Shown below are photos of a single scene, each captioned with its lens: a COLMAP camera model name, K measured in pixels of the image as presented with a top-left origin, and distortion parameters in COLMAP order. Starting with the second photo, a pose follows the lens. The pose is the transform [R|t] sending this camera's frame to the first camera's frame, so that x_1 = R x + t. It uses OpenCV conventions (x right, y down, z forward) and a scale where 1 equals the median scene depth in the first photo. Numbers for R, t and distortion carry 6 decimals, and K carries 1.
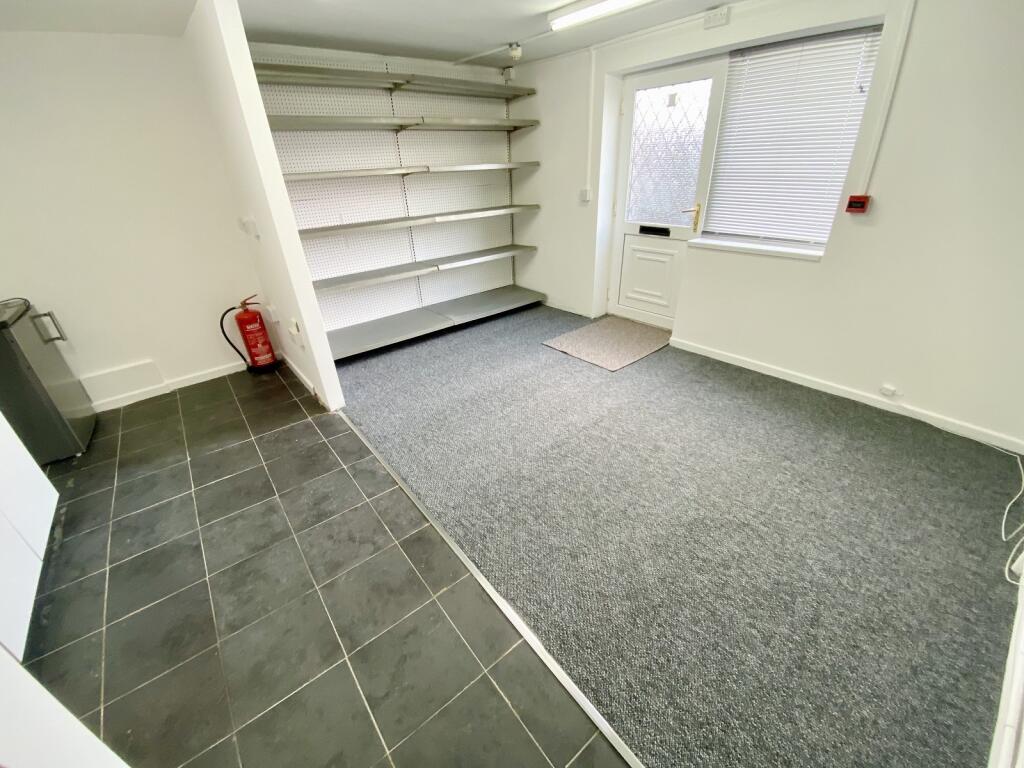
lens RADIAL K [[413.3, 0, 511.1], [0, 413.3, 388.1], [0, 0, 1]] dist [0.029396, -0.023015]
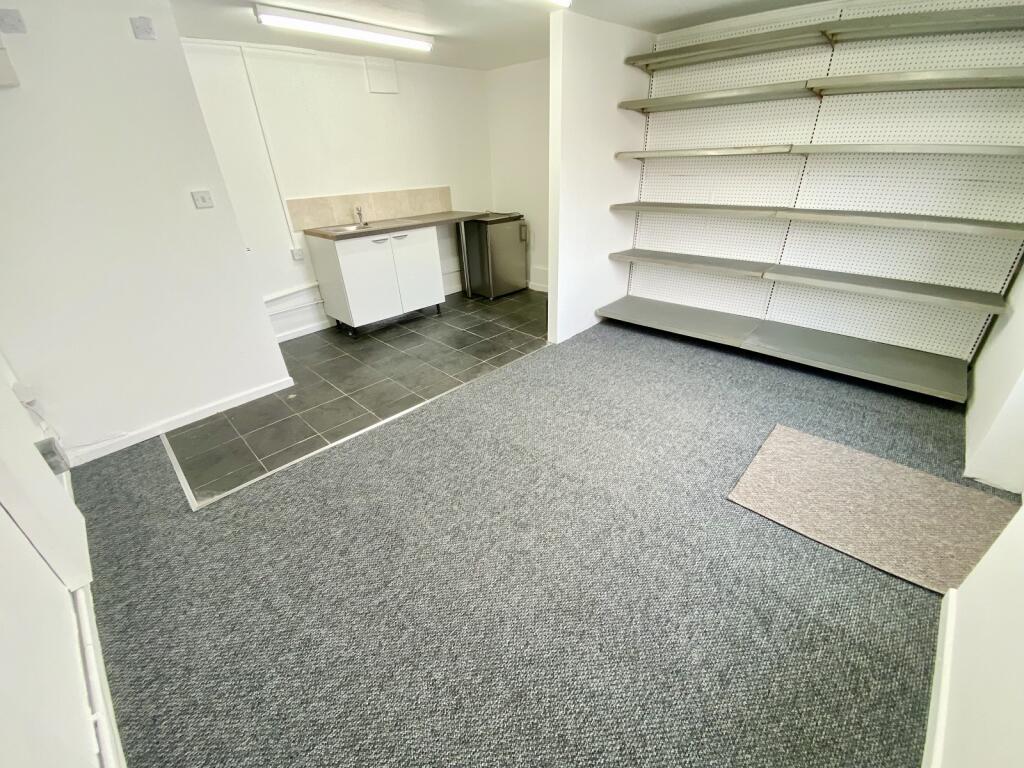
lens RADIAL K [[413.3, 0, 511.1], [0, 413.3, 388.1], [0, 0, 1]] dist [0.029396, -0.023015]
pose [[0.110712, 0.516808, -0.848913, 0.759180], [-0.444905, 0.789569, 0.422658, -0.334613], [0.888708, 0.330893, 0.317345, 0.547029]]
